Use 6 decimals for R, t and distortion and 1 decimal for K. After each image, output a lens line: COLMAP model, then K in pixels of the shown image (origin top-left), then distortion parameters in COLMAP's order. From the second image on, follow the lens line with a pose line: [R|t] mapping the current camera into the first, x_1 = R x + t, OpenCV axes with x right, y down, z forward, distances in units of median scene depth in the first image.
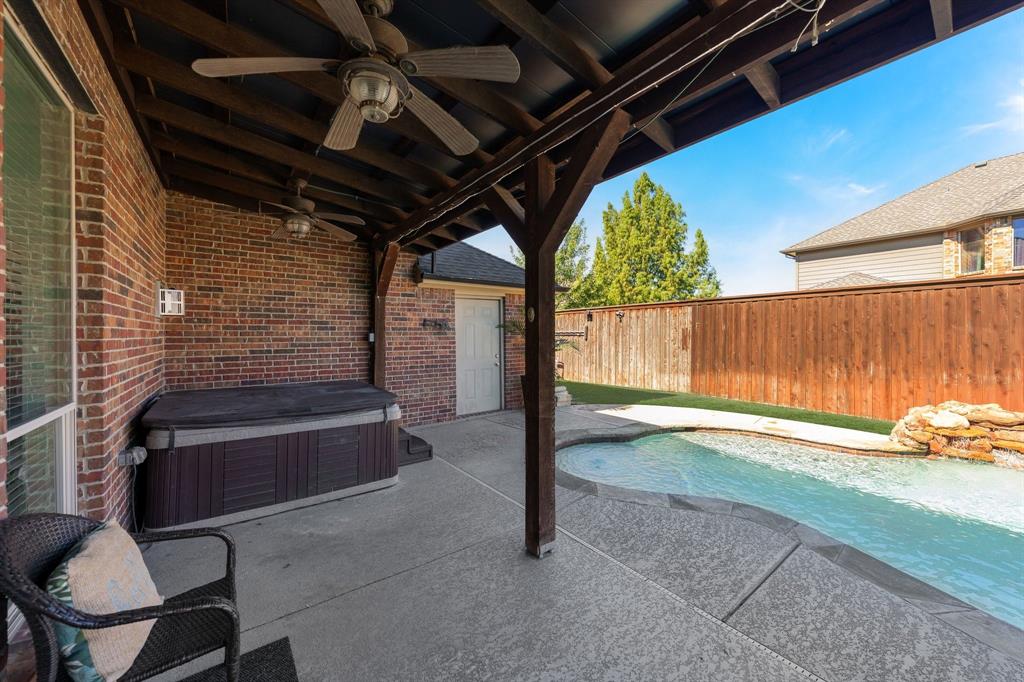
lens RADIAL K [[373.2, 0, 522.6], [0, 373.2, 338.4], [0, 0, 1]] dist [-0.000080, -0.000087]
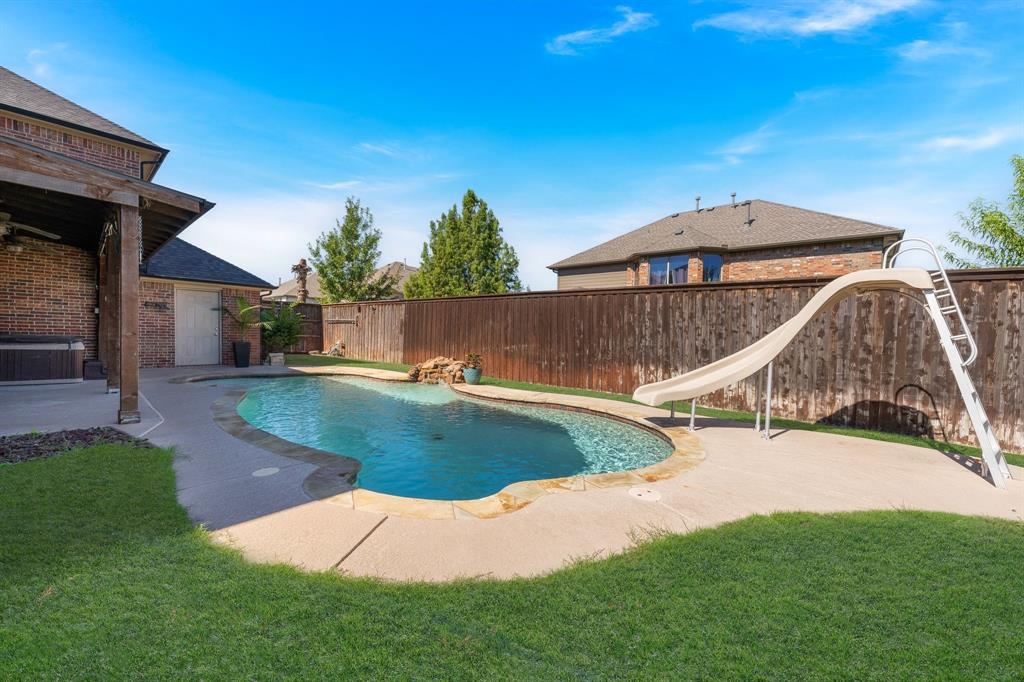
lens RADIAL K [[386.6, 0, 512.0], [0, 386.6, 341.0], [0, 0, 1]] dist [0.000395, 0.000039]
pose [[0.982284, 0.030862, 0.184841, 0.886735], [-0.033136, 0.999408, 0.009229, 0.044954], [-0.184446, -0.015190, 0.982725, -0.826663]]
